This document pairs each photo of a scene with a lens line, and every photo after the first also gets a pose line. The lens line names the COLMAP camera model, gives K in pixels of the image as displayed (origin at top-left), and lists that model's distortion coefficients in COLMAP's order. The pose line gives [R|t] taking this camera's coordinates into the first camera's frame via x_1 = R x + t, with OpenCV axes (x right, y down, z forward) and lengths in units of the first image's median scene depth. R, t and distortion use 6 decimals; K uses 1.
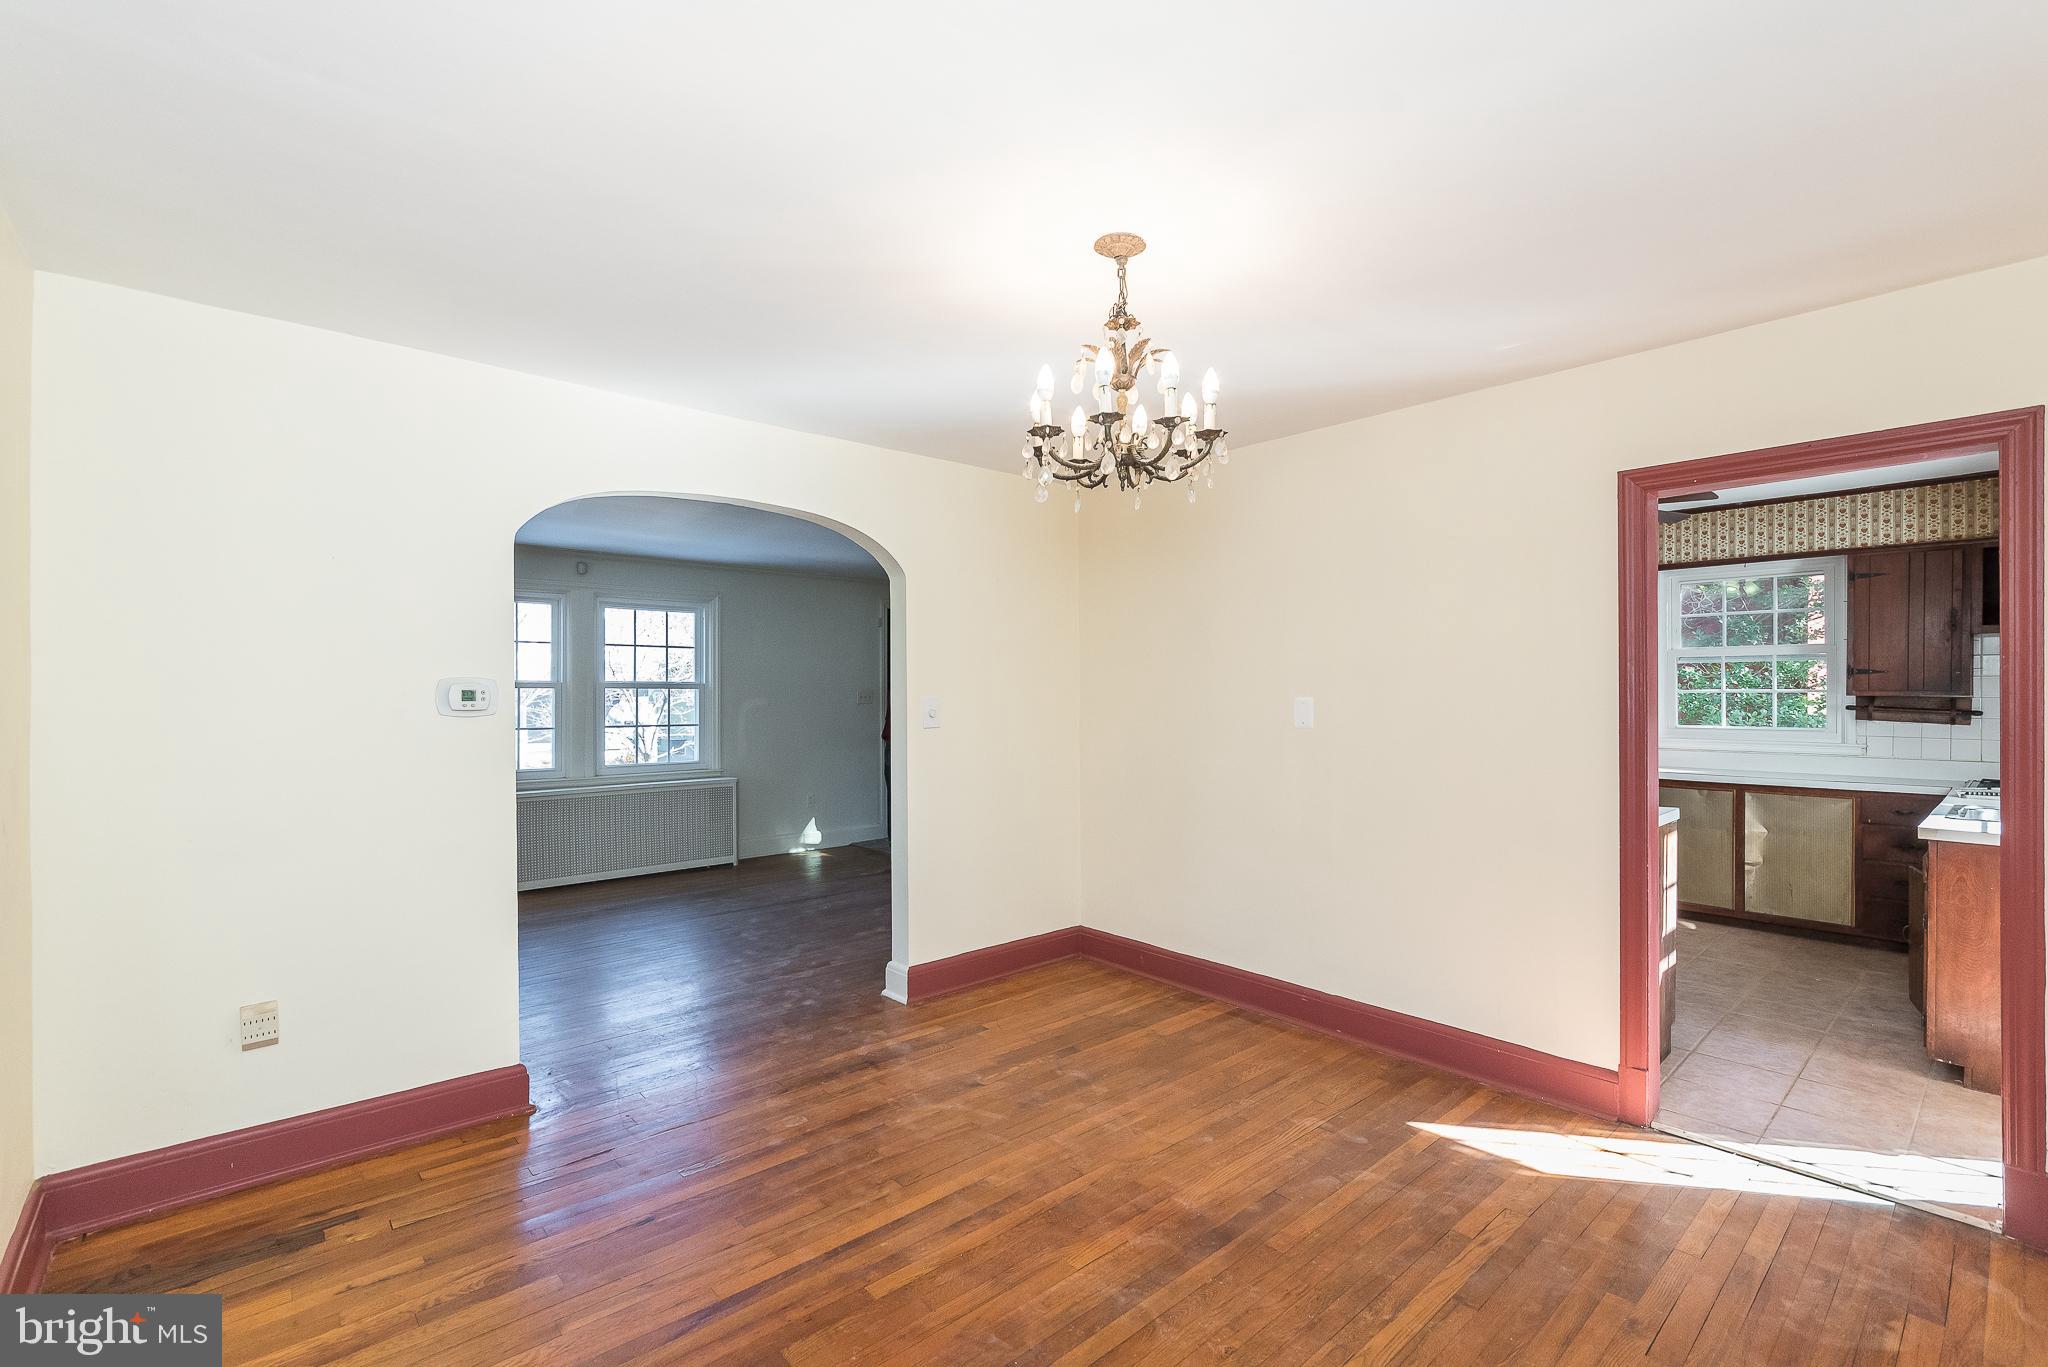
lens RADIAL K [[901.0, 0, 1032.3], [0, 901.0, 701.1], [0, 0, 1]] dist [-0.008552, 0.000953]
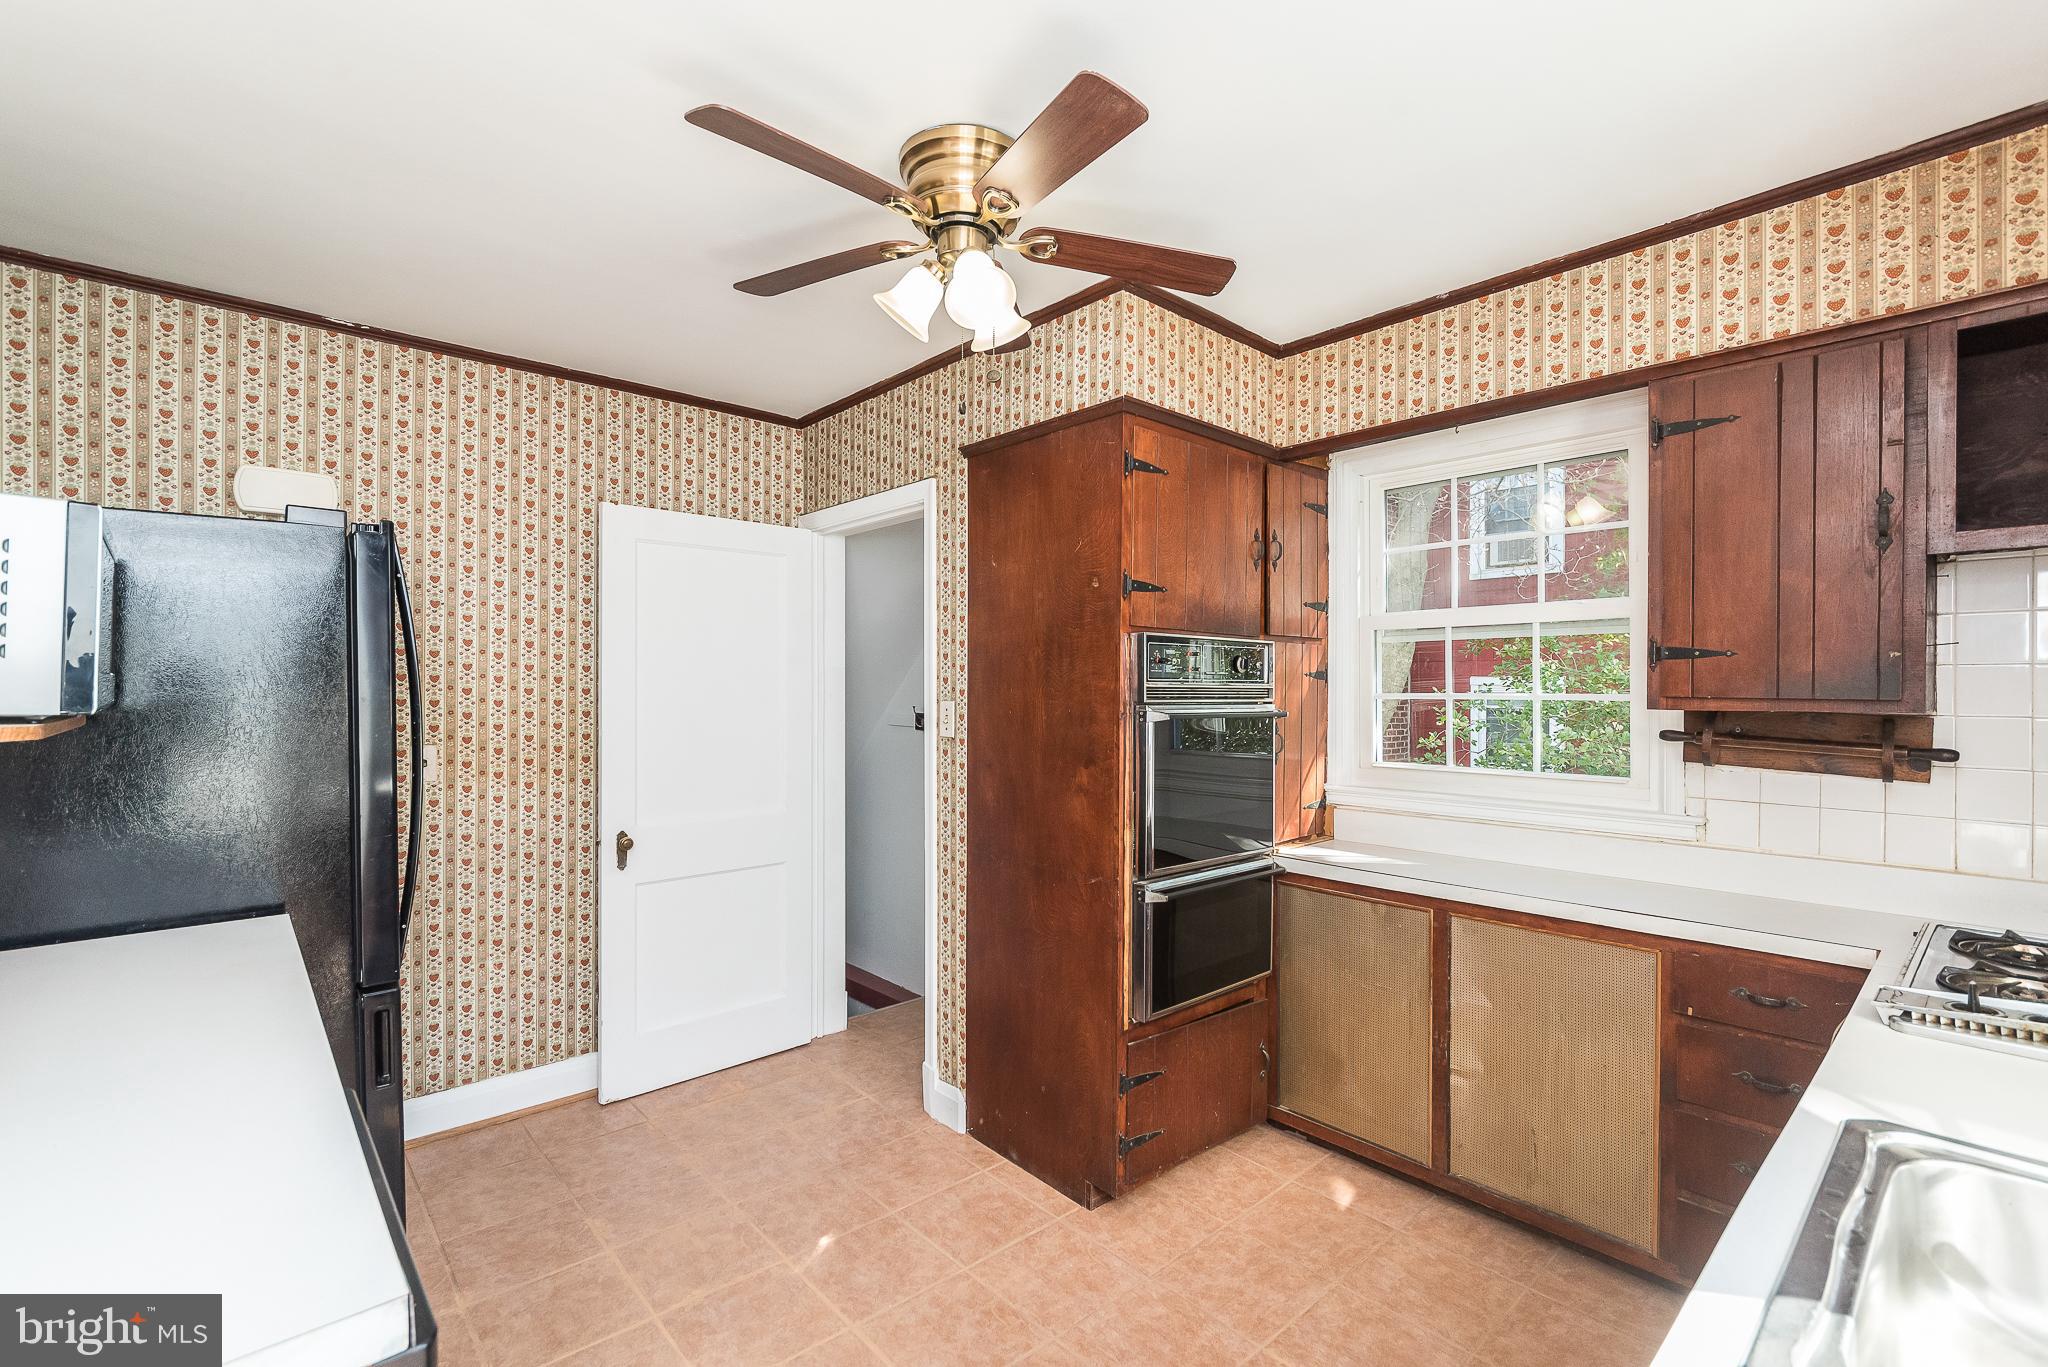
lens RADIAL K [[901.0, 0, 1036.4], [0, 901.0, 700.3], [0, 0, 1]] dist [-0.008552, 0.000953]
pose [[0.999871, 0.012193, 0.010458, 0.616395], [-0.012026, 0.999801, -0.015914, 0.000238], [-0.010650, 0.015786, 0.999819, 0.575979]]
